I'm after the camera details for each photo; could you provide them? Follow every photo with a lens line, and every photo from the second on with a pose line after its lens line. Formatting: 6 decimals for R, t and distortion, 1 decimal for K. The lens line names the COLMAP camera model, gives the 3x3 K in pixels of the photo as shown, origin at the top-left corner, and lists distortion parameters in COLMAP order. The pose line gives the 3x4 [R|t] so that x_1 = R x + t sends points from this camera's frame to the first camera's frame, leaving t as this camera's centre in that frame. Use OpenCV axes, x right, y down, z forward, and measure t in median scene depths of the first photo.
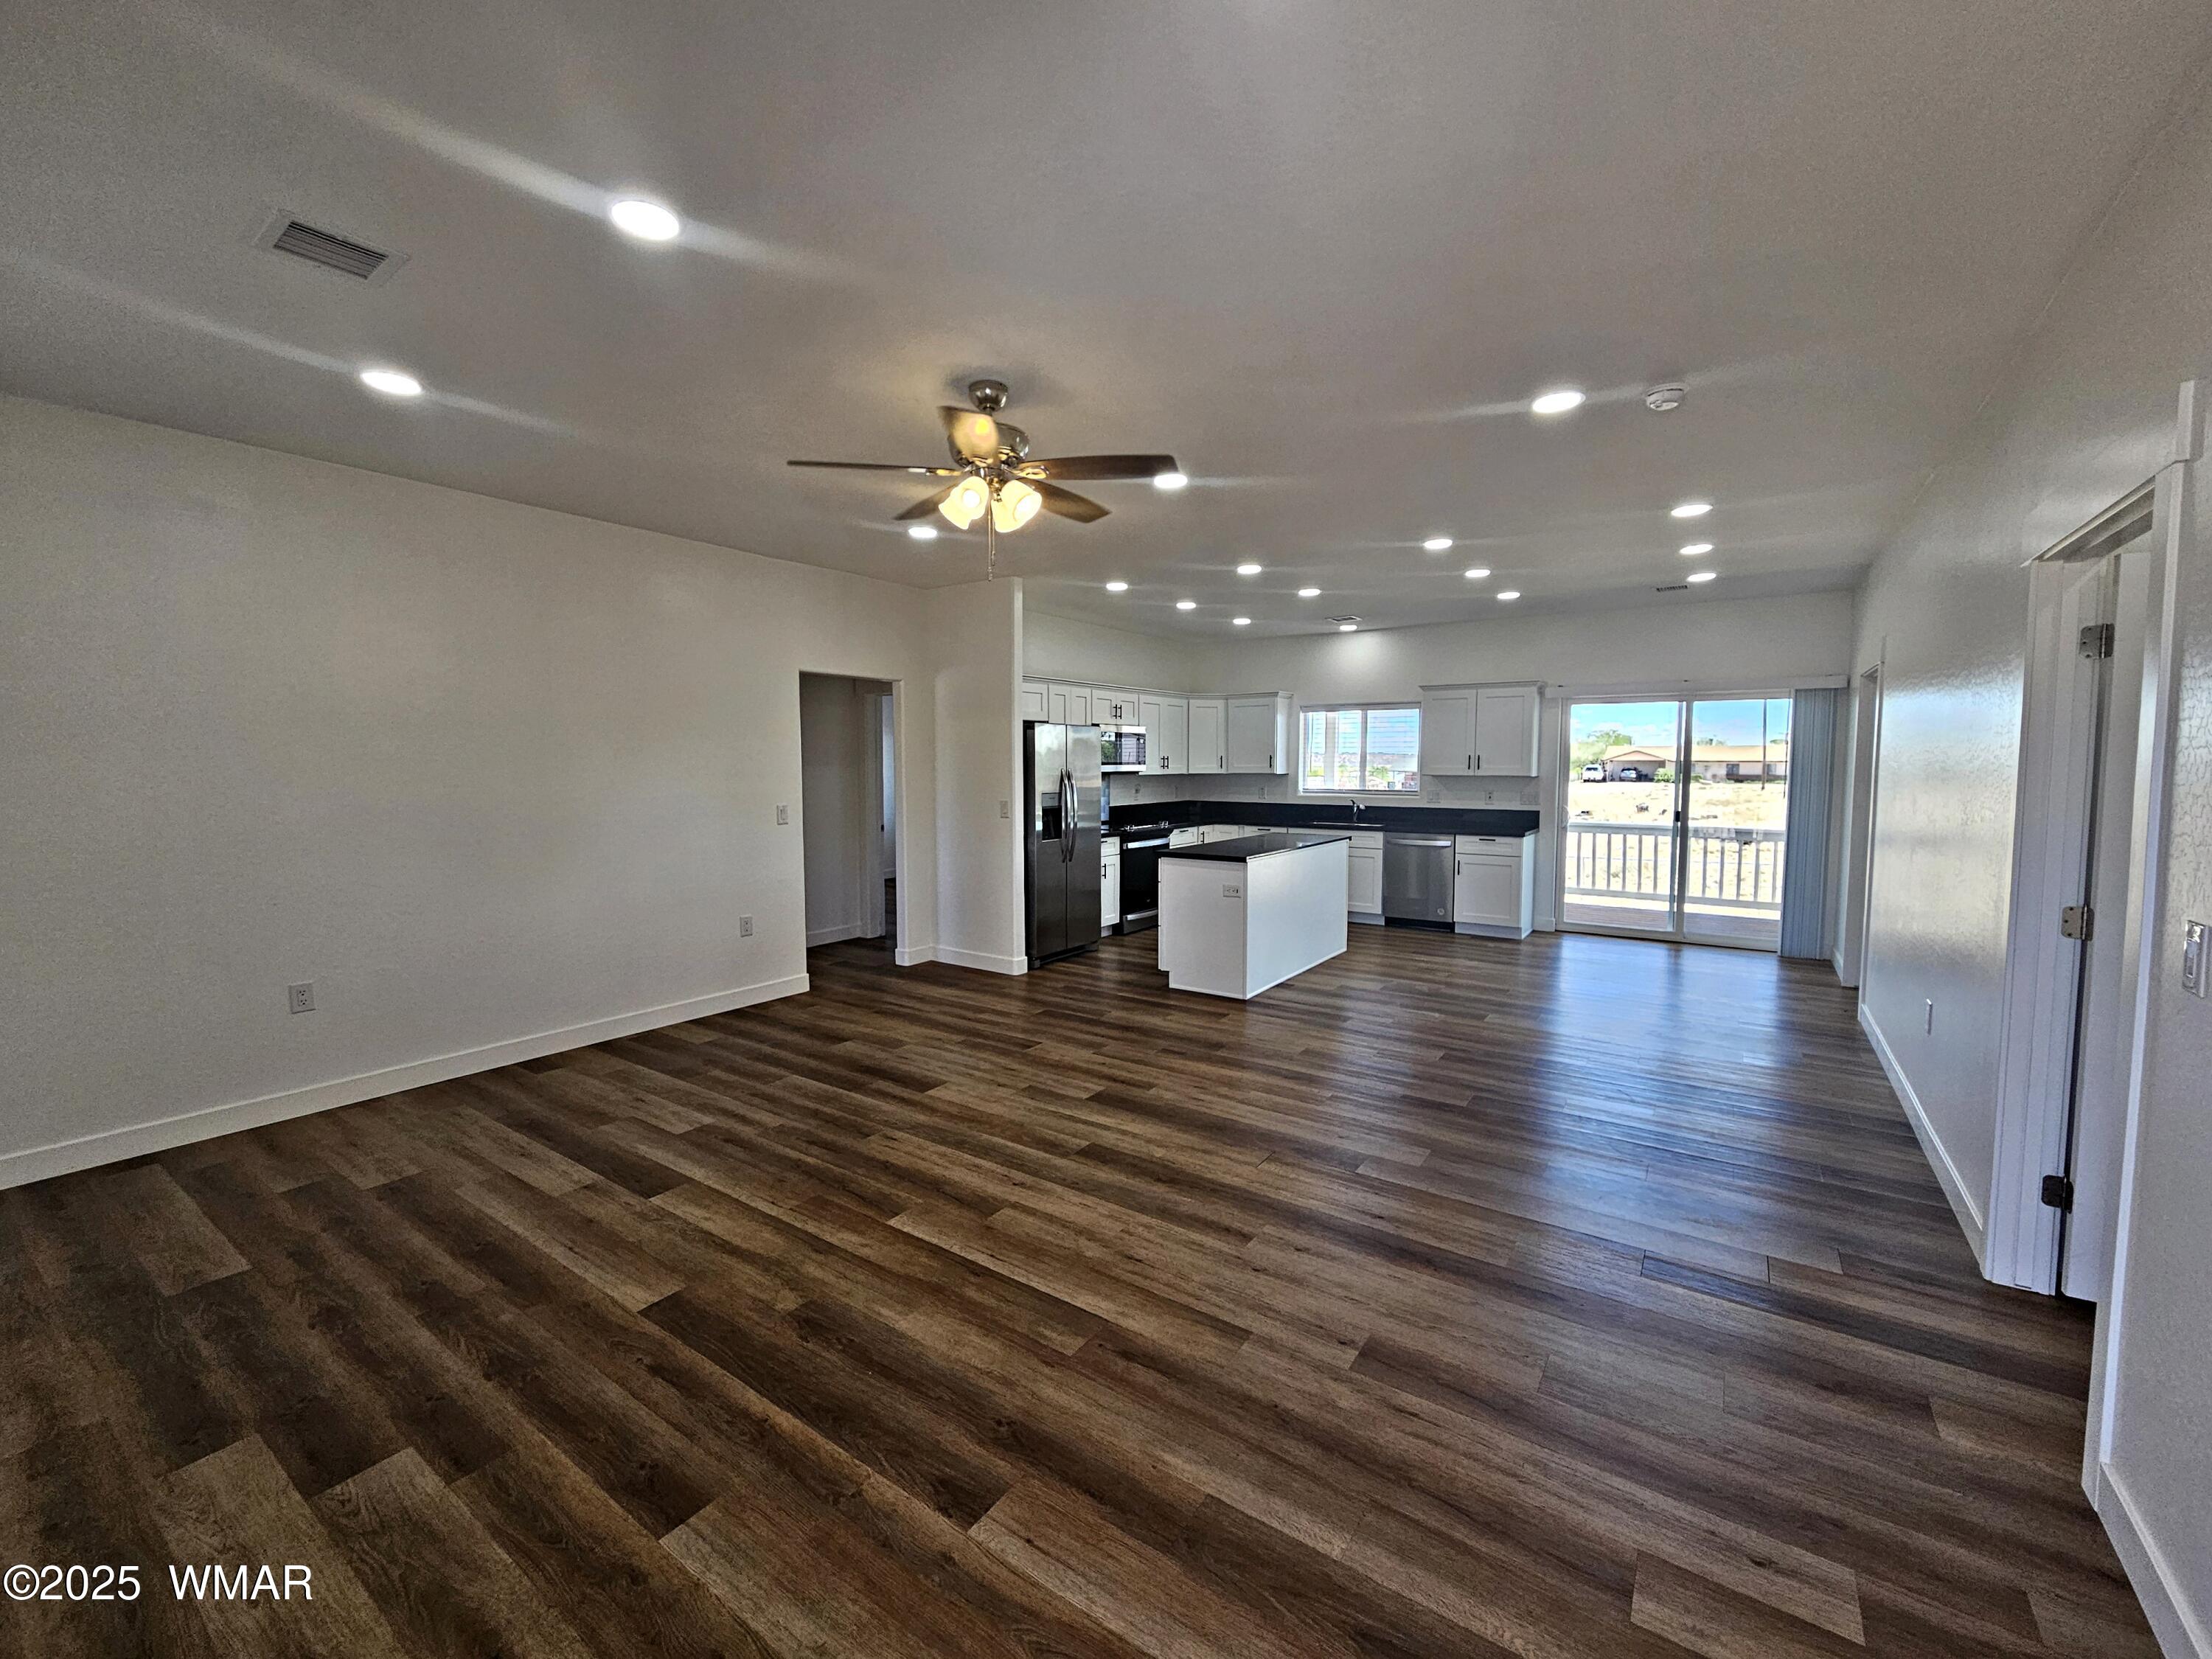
lens RADIAL K [[909.2, 0, 1095.1], [0, 909.2, 814.8], [0, 0, 1]] dist [-0.006618, 0.003387]
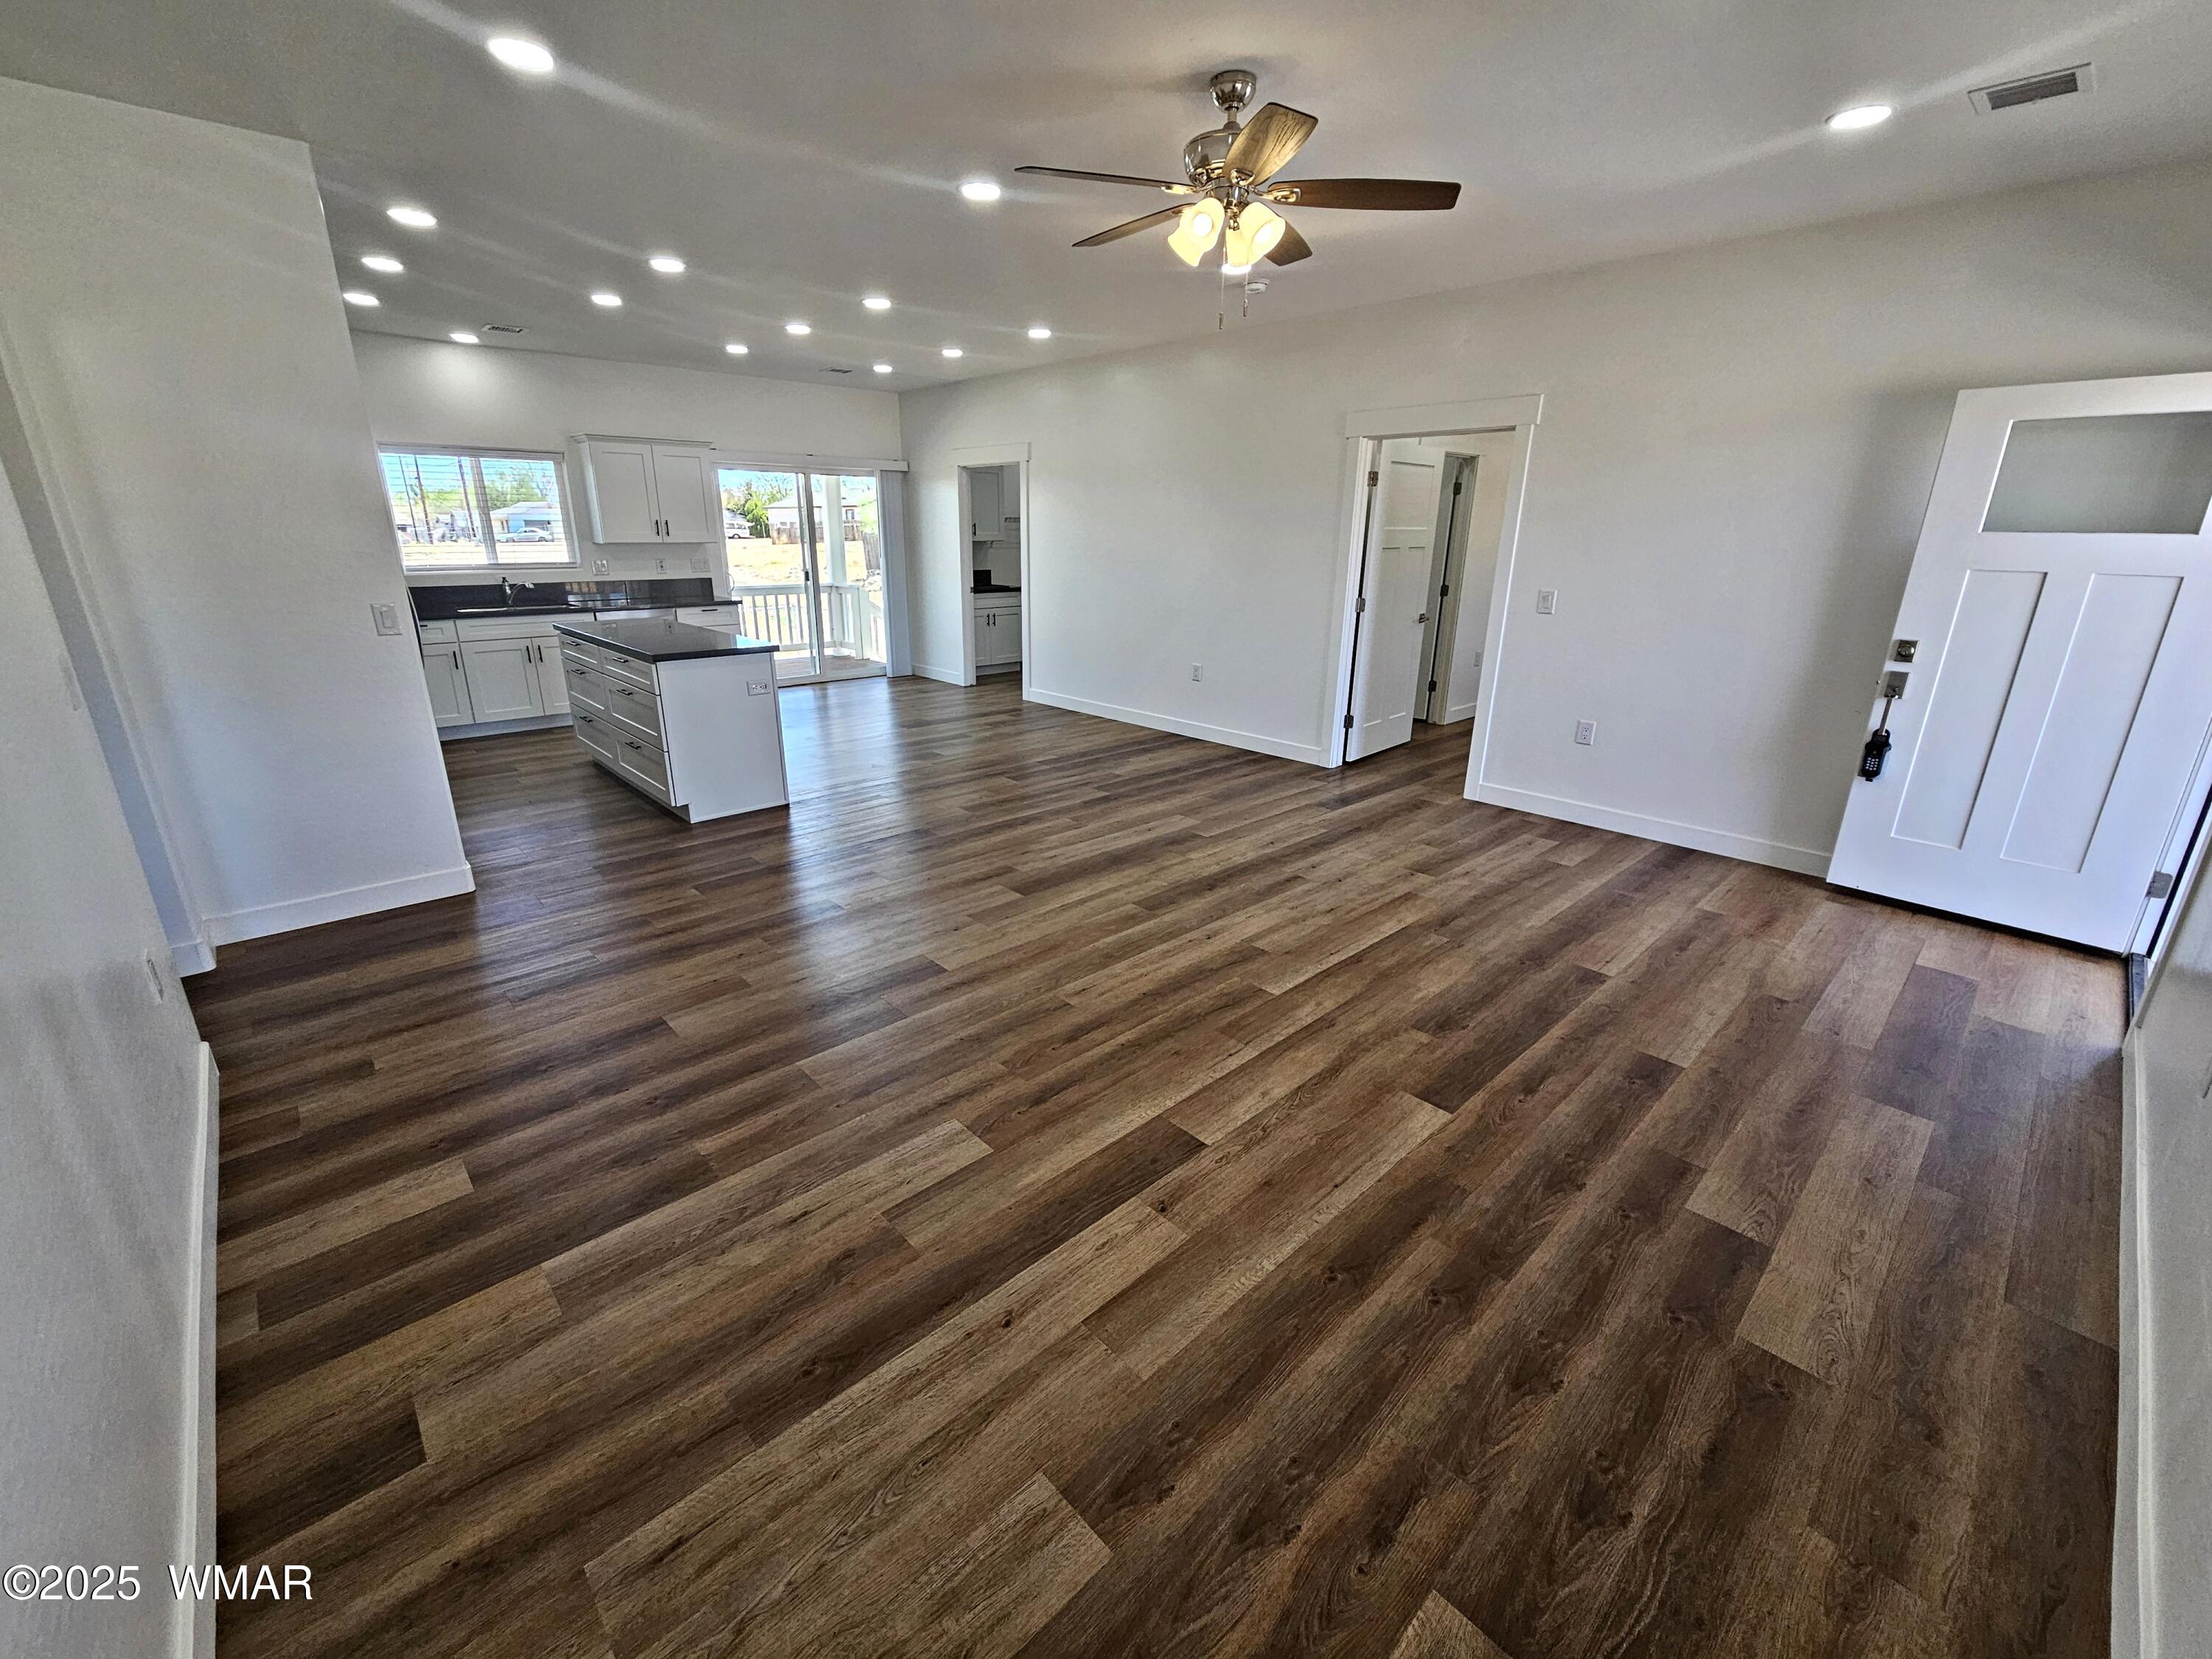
lens RADIAL K [[909.2, 0, 1085.0], [0, 909.2, 813.7], [0, 0, 1]] dist [-0.006618, 0.003387]
pose [[0.218810, -0.295765, 0.929863, -1.081223], [0.052546, 0.955144, 0.291442, -0.064035], [-0.974352, -0.014909, 0.224536, 0.887778]]
